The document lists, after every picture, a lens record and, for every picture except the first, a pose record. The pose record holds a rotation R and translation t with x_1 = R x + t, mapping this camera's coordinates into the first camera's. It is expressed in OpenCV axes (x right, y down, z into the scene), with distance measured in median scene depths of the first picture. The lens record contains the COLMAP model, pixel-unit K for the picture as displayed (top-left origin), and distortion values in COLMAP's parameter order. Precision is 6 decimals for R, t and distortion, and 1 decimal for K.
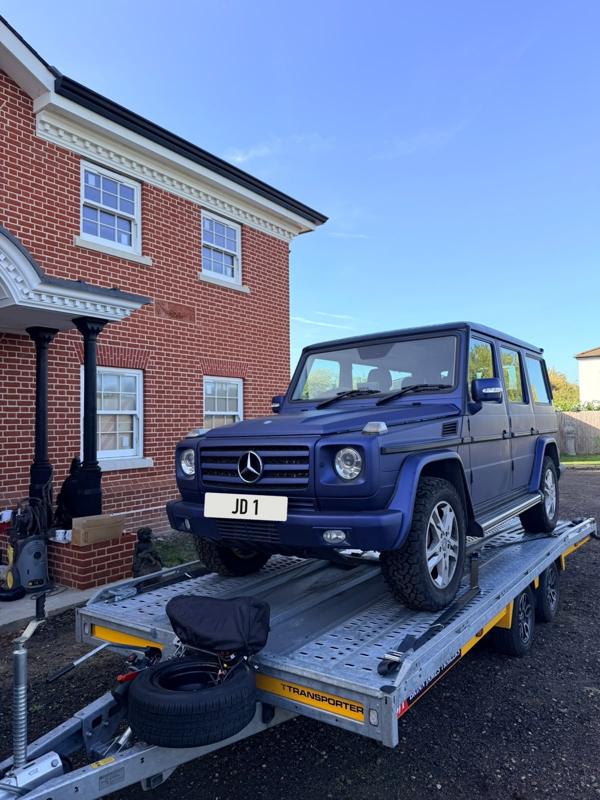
lens RADIAL K [[563.7, 0, 300.0], [0, 563.7, 421.9], [0, 0, 1]] dist [0.001063, -0.004536]
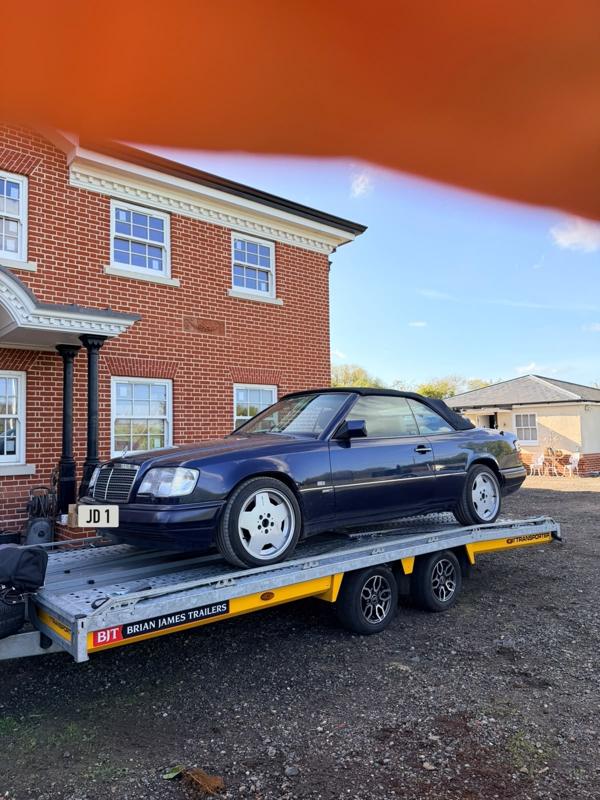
lens RADIAL K [[565.3, 0, 301.2], [0, 565.3, 415.3], [0, 0, 1]] dist [0.071600, -0.095505]
pose [[0.970269, -0.015504, -0.241531, 0.242085], [0.007687, 0.999417, -0.033272, 0.019068], [0.241906, 0.030426, 0.969823, -0.032093]]
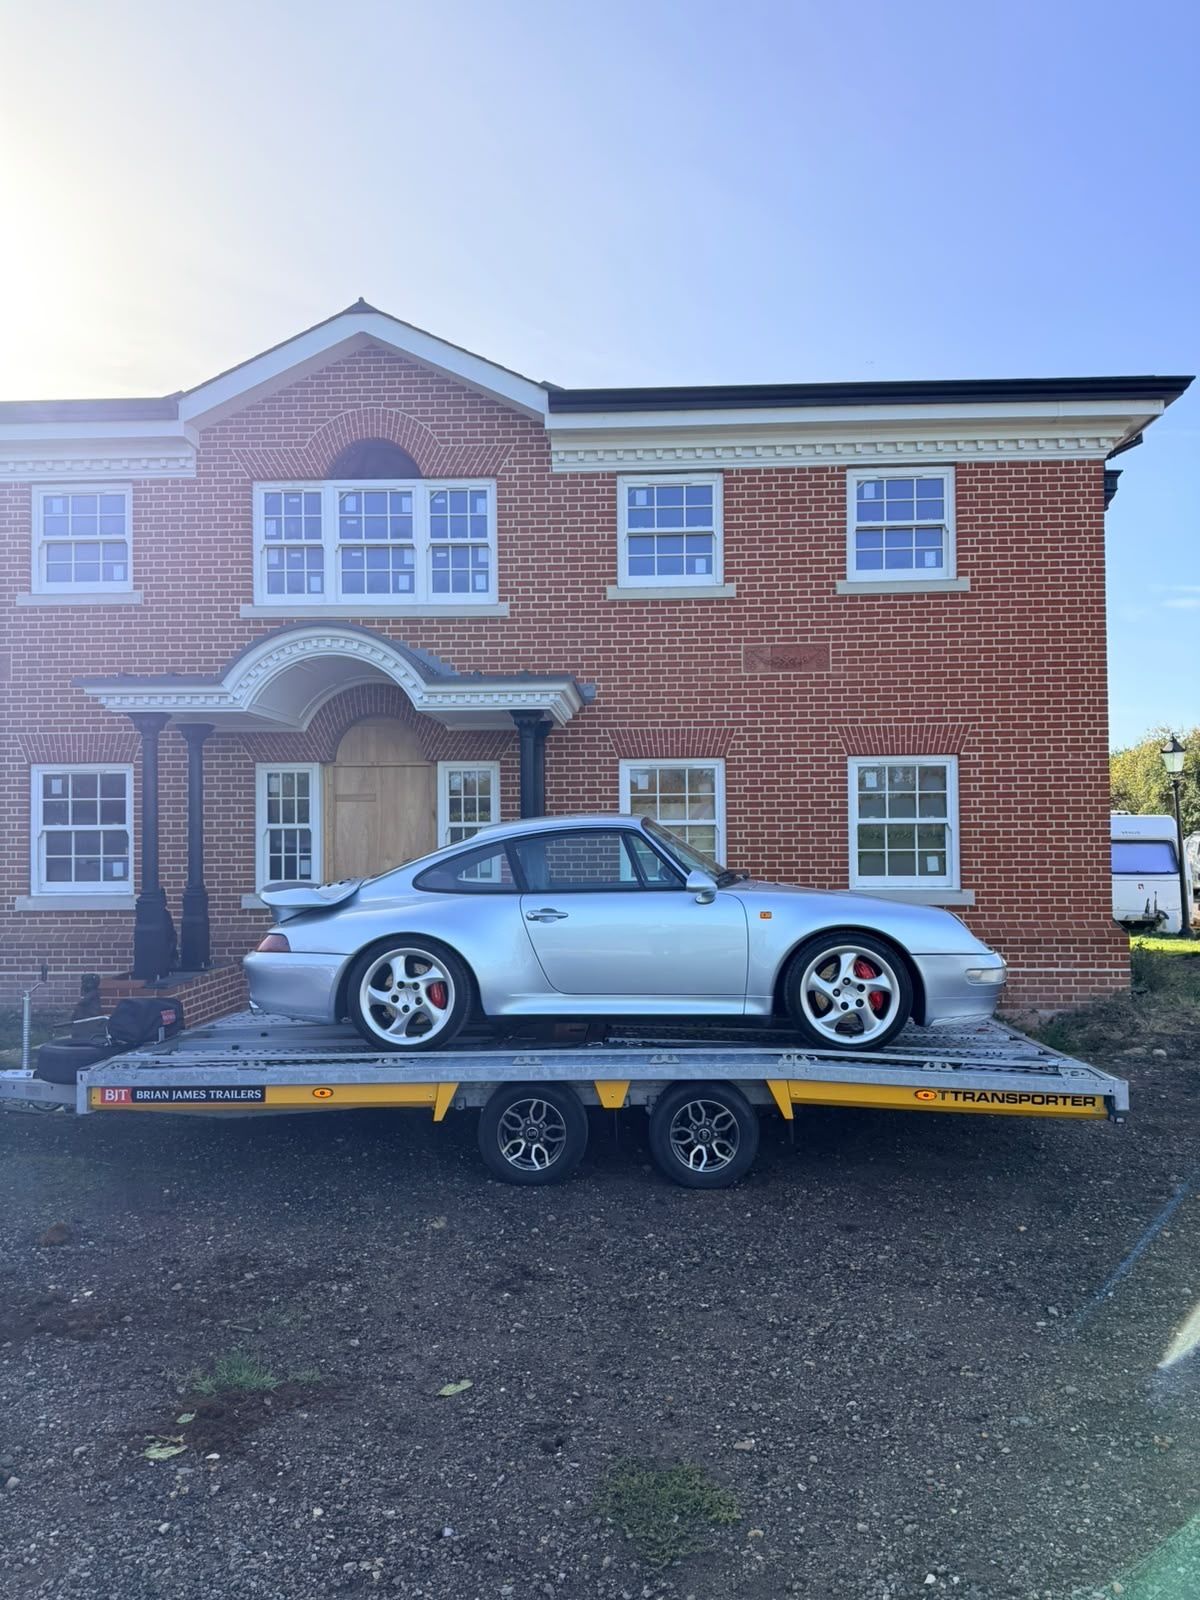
lens RADIAL K [[1139.2, 0, 600.0], [0, 1139.2, 800.0], [0, 0, 1]] dist [0.269069, -0.508160]
pose [[0.564700, -0.025211, -0.824911, 0.739267], [0.005951, 0.999632, -0.026477, -0.008135], [0.825275, 0.010043, 0.564642, 0.124563]]
